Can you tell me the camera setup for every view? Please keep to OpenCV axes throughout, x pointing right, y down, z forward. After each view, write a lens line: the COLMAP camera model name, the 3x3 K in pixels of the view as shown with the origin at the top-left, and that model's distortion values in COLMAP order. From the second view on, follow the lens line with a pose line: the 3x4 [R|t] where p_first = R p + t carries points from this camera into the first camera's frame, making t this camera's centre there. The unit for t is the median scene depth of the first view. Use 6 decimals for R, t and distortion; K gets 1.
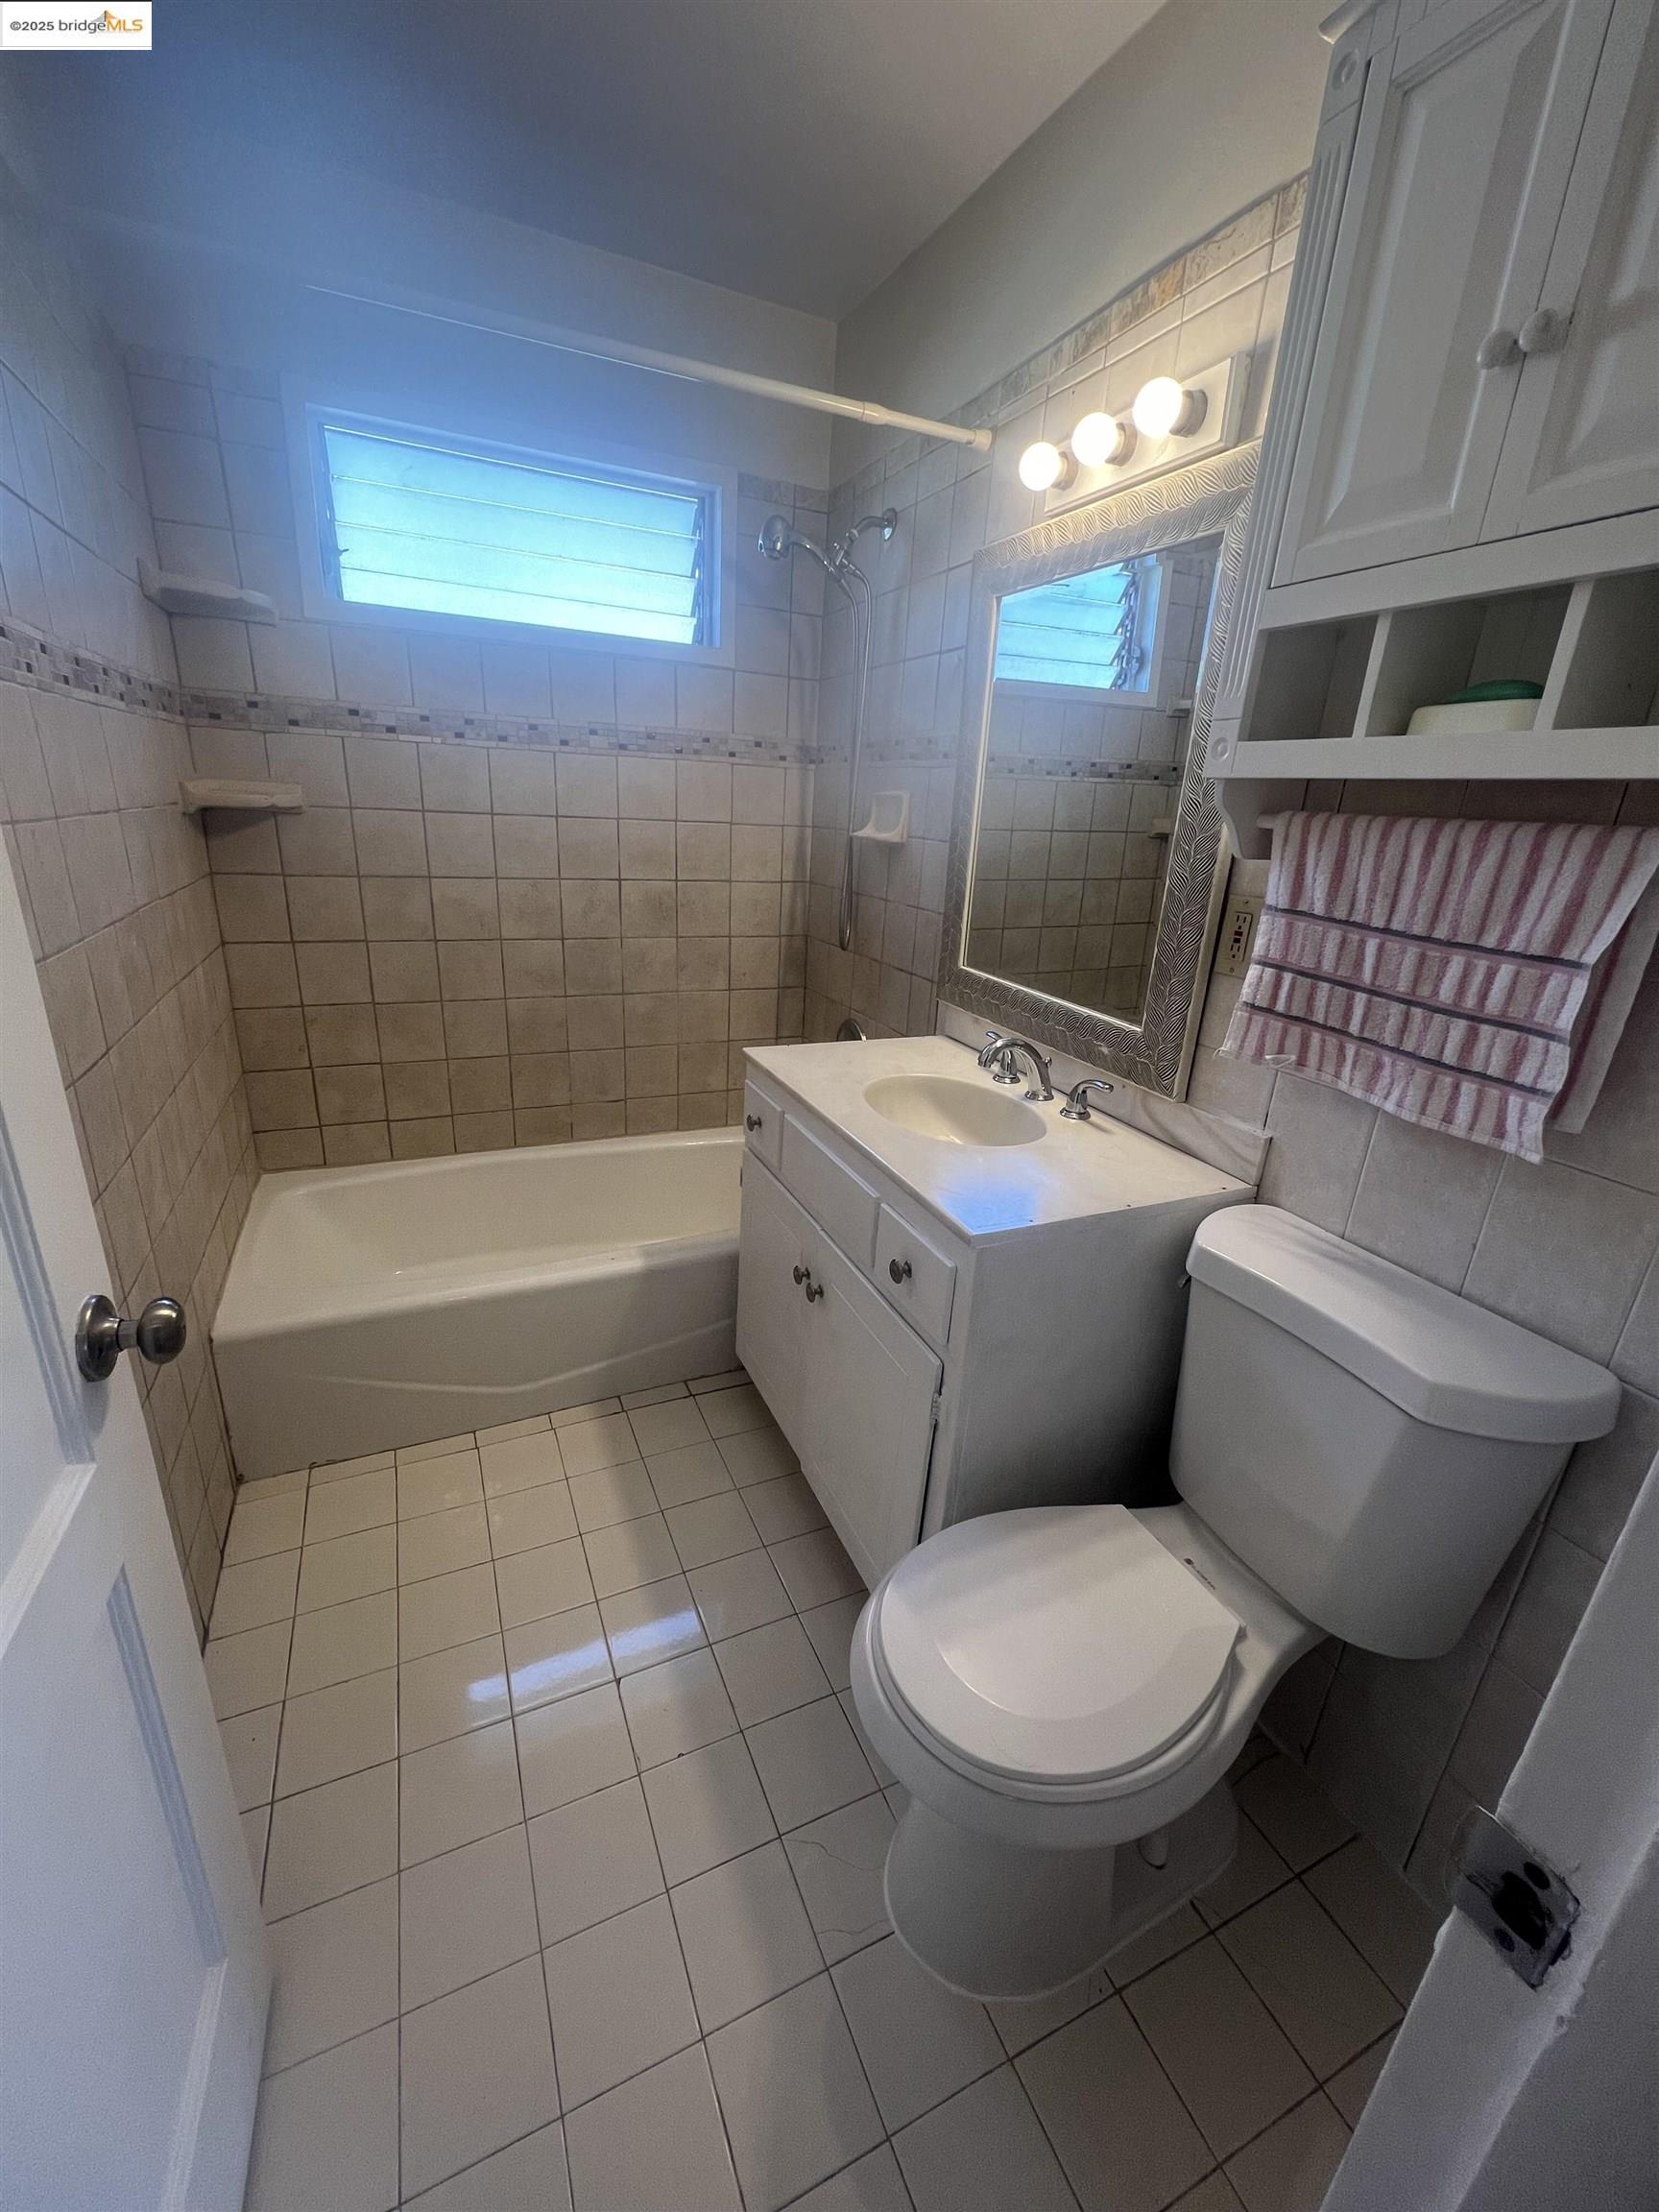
lens RADIAL K [[879.5, 0, 829.1], [0, 879.5, 1104.8], [0, 0, 1]] dist [0.001435, -0.000623]
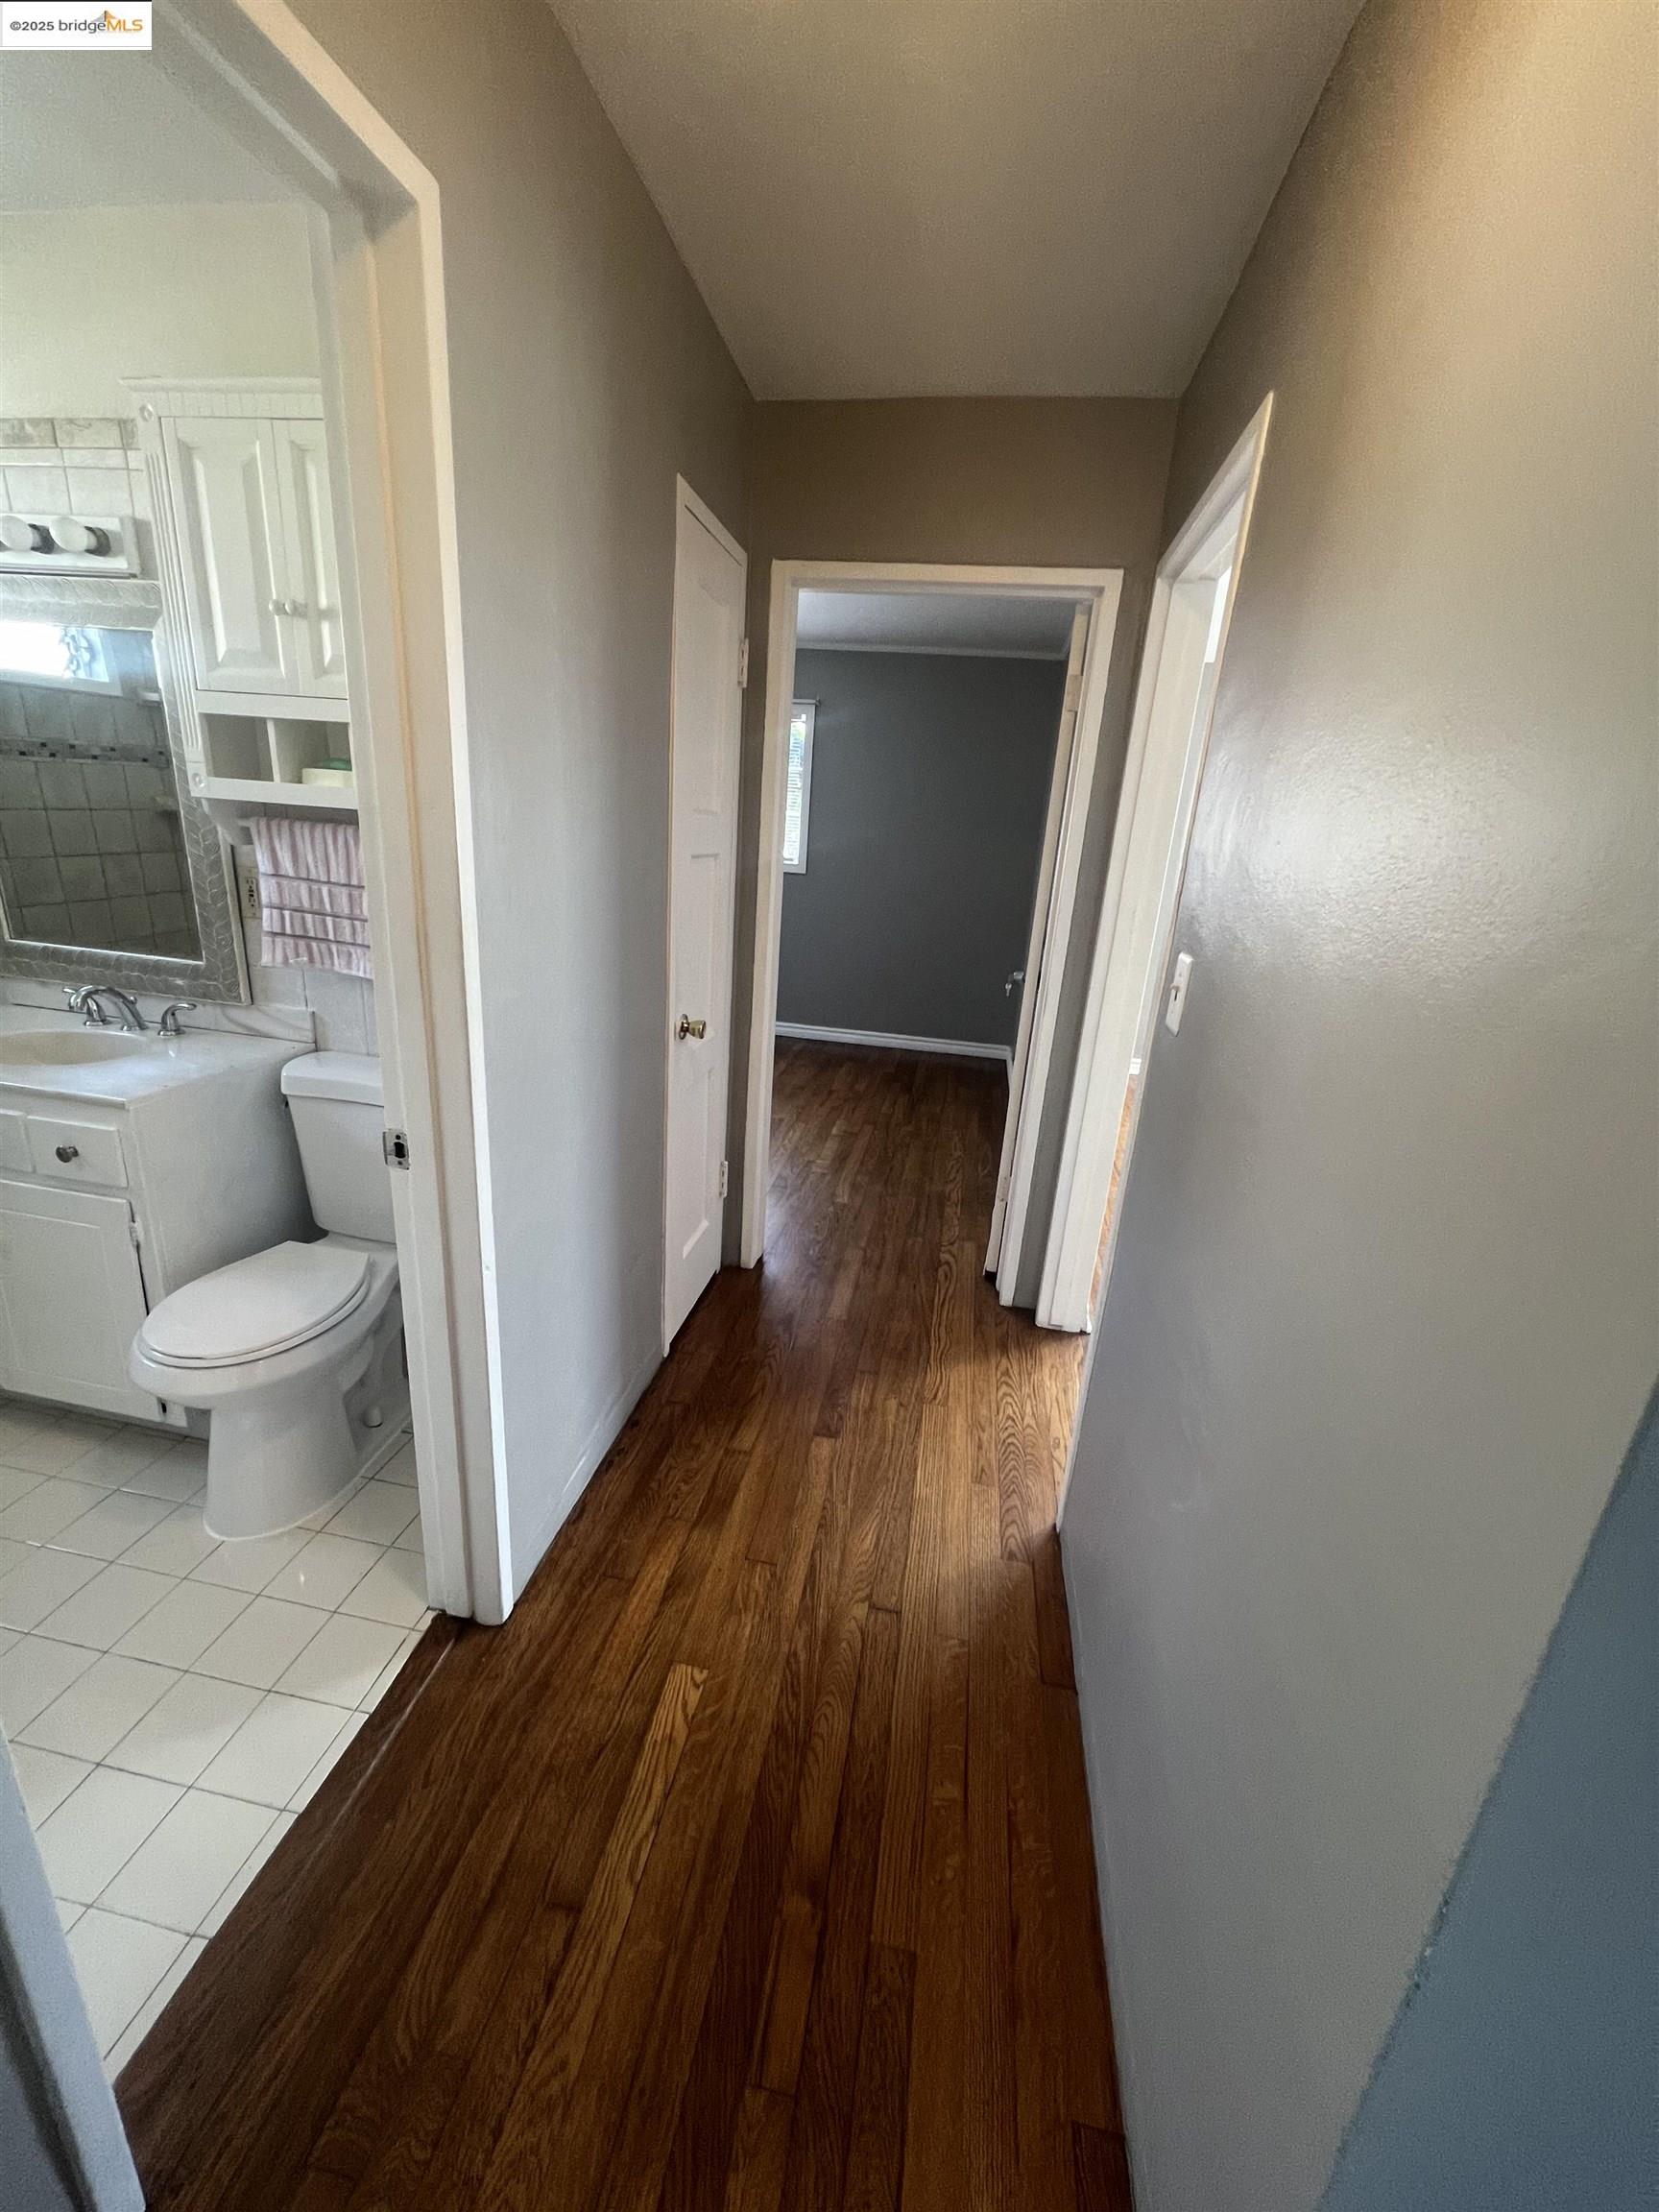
lens RADIAL K [[879.5, 0, 831.9], [0, 879.5, 1102.0], [0, 0, 1]] dist [0.001435, -0.000623]
pose [[0.565758, -0.264456, 0.781012, -0.325559], [0.231922, 0.959972, 0.157051, 0.189576], [-0.791283, 0.092281, 0.604446, -0.866892]]
